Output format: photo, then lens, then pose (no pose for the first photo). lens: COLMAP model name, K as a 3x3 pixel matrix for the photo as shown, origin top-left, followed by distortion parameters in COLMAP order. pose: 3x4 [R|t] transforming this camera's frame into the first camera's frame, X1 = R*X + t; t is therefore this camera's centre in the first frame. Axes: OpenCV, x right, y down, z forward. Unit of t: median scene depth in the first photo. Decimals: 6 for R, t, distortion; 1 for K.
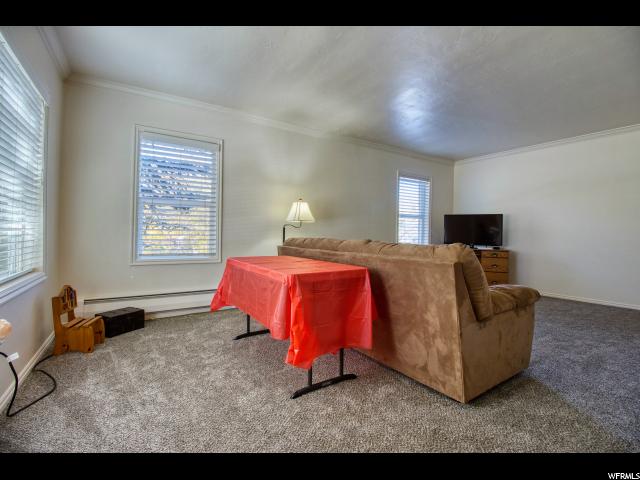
lens RADIAL K [[300.7, 0, 323.2], [0, 300.7, 236.3], [0, 0, 1]] dist [-0.015001, -0.000778]
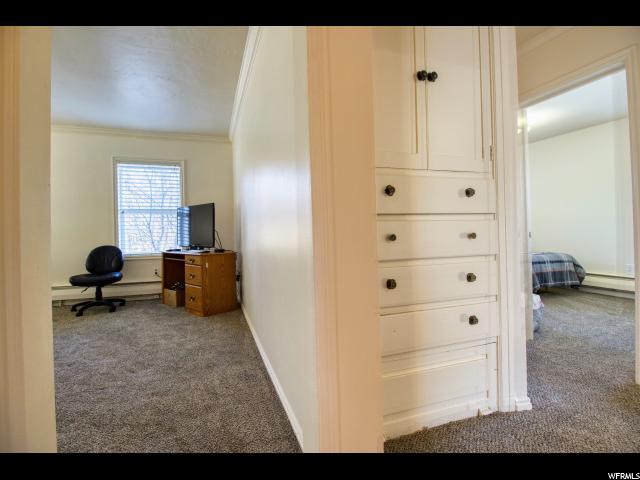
lens RADIAL K [[300.7, 0, 323.2], [0, 300.7, 236.3], [0, 0, 1]] dist [-0.015001, -0.000778]
pose [[0.975089, -0.031988, -0.219497, 0.954065], [0.031279, 0.999488, -0.006706, 0.016363], [0.219600, -0.000327, 0.975590, 0.348558]]
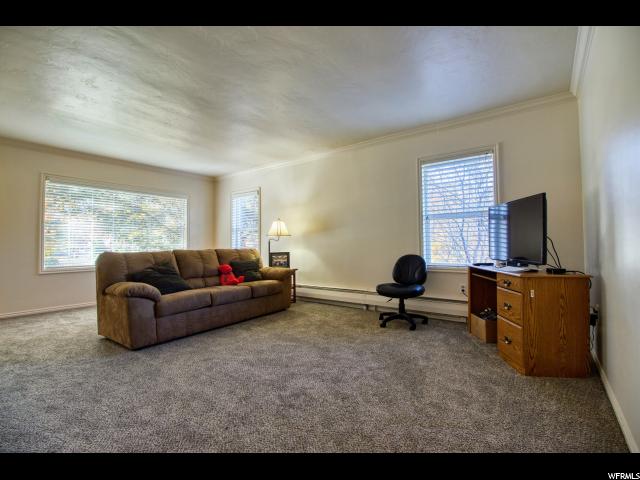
lens RADIAL K [[300.7, 0, 323.2], [0, 300.7, 236.3], [0, 0, 1]] dist [-0.015001, -0.000778]
pose [[0.347845, -0.044428, -0.936499, 0.842931], [0.002897, 0.998923, -0.046313, 0.006776], [0.937548, 0.013397, 0.347599, 0.526819]]
